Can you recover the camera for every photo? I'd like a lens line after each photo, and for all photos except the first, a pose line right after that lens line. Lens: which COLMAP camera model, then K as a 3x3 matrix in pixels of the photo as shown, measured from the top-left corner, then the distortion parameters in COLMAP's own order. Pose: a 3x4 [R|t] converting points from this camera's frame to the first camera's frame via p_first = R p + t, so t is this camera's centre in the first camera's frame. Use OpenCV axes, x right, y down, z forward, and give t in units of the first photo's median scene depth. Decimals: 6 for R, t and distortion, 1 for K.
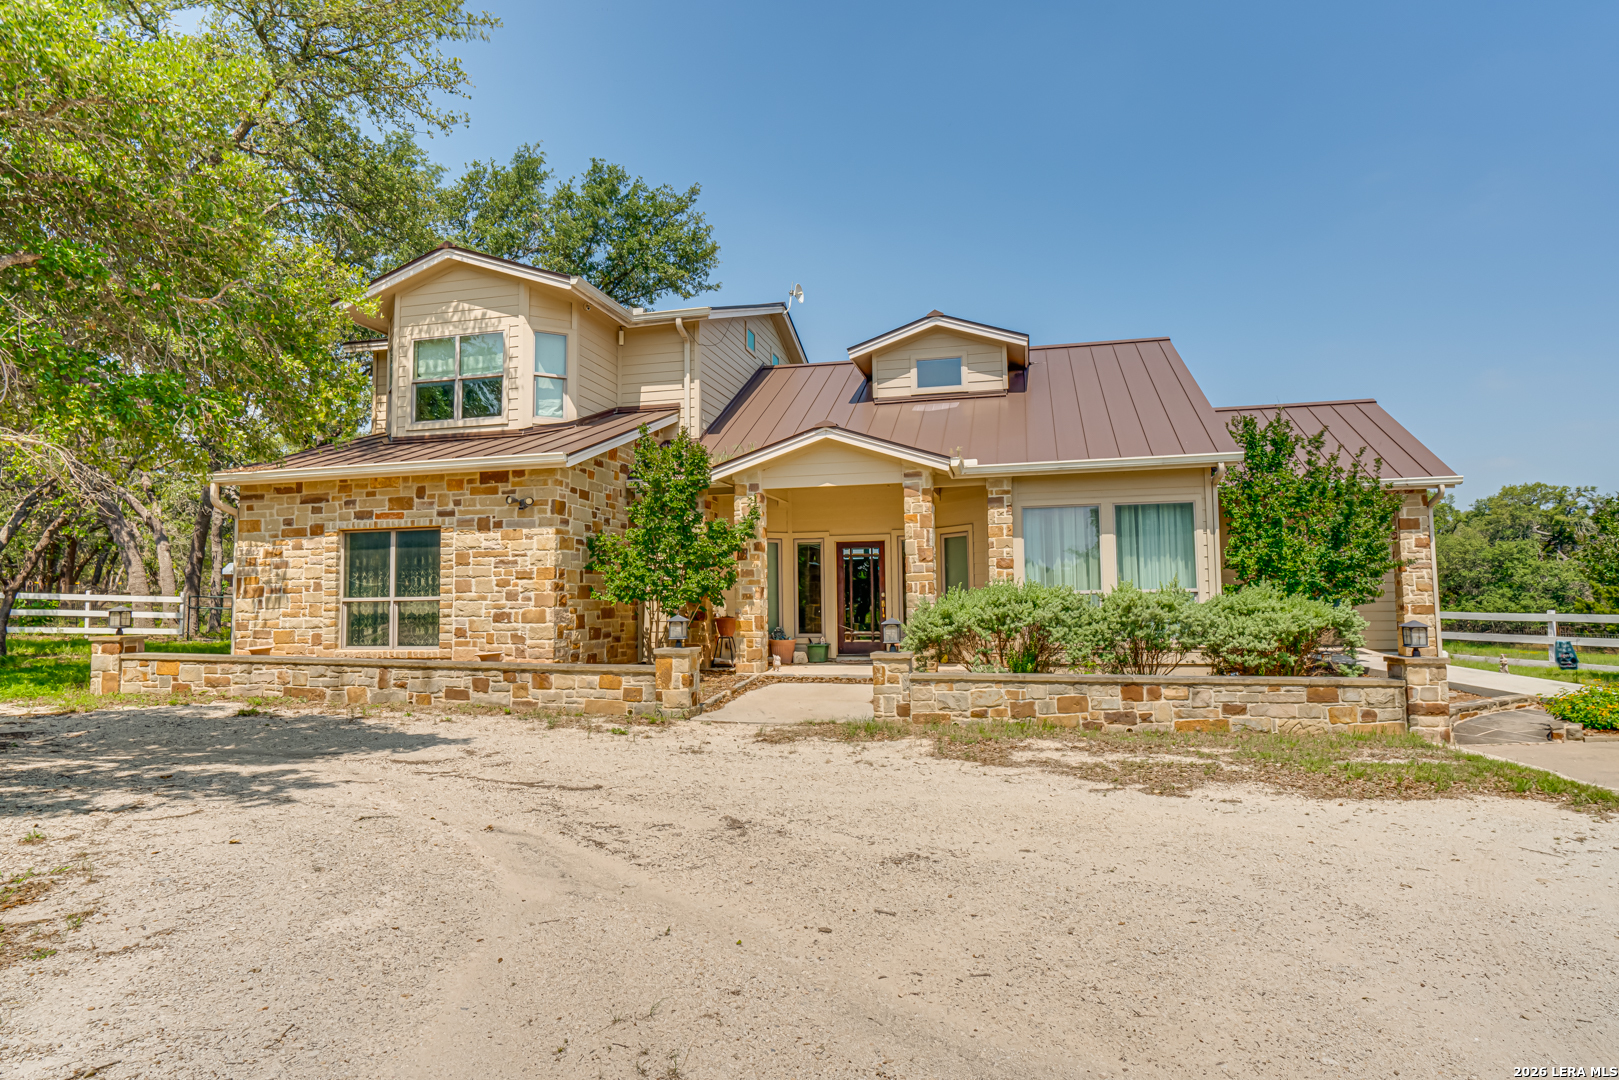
lens RADIAL K [[942.4, 0, 804.8], [0, 942.4, 539.9], [0, 0, 1]] dist [-0.002416, 0.000490]
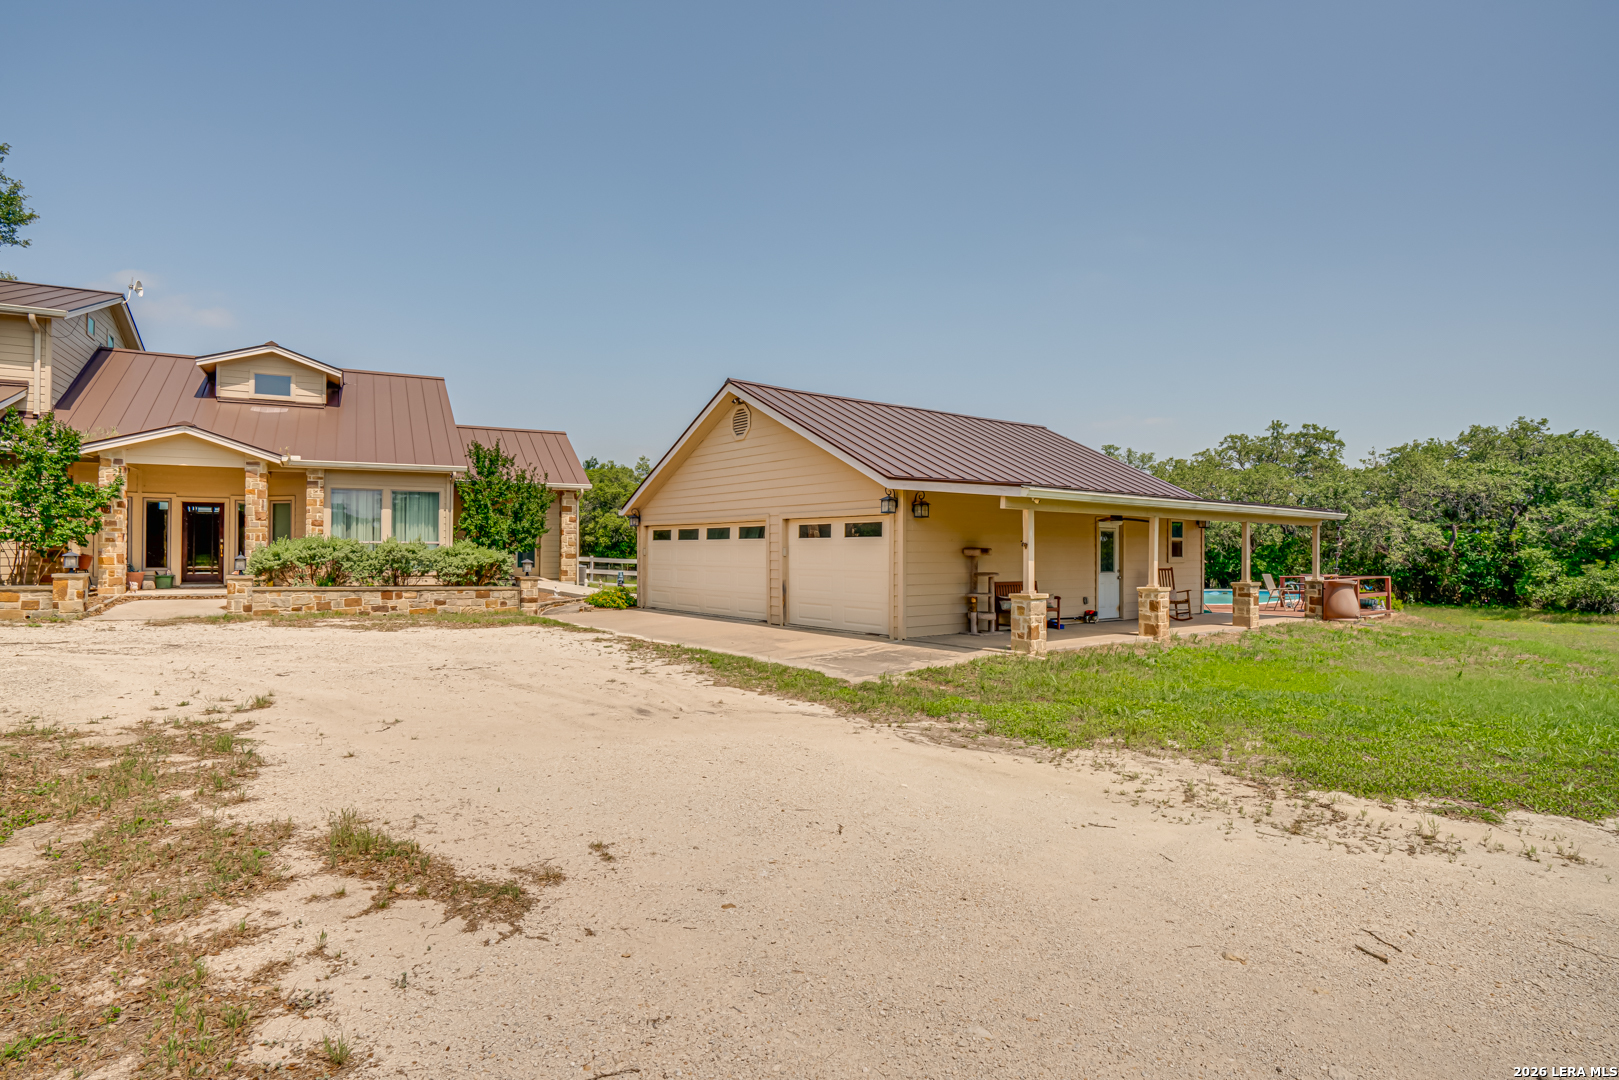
lens RADIAL K [[890.8, 0, 796.6], [0, 890.8, 537.8], [0, 0, 1]] dist [0.003232, 0.005024]
pose [[0.766973, 0.026004, 0.641153, -0.136655], [-0.058980, 0.997806, 0.030085, -0.044640], [-0.638963, -0.060889, 0.766824, -0.693843]]
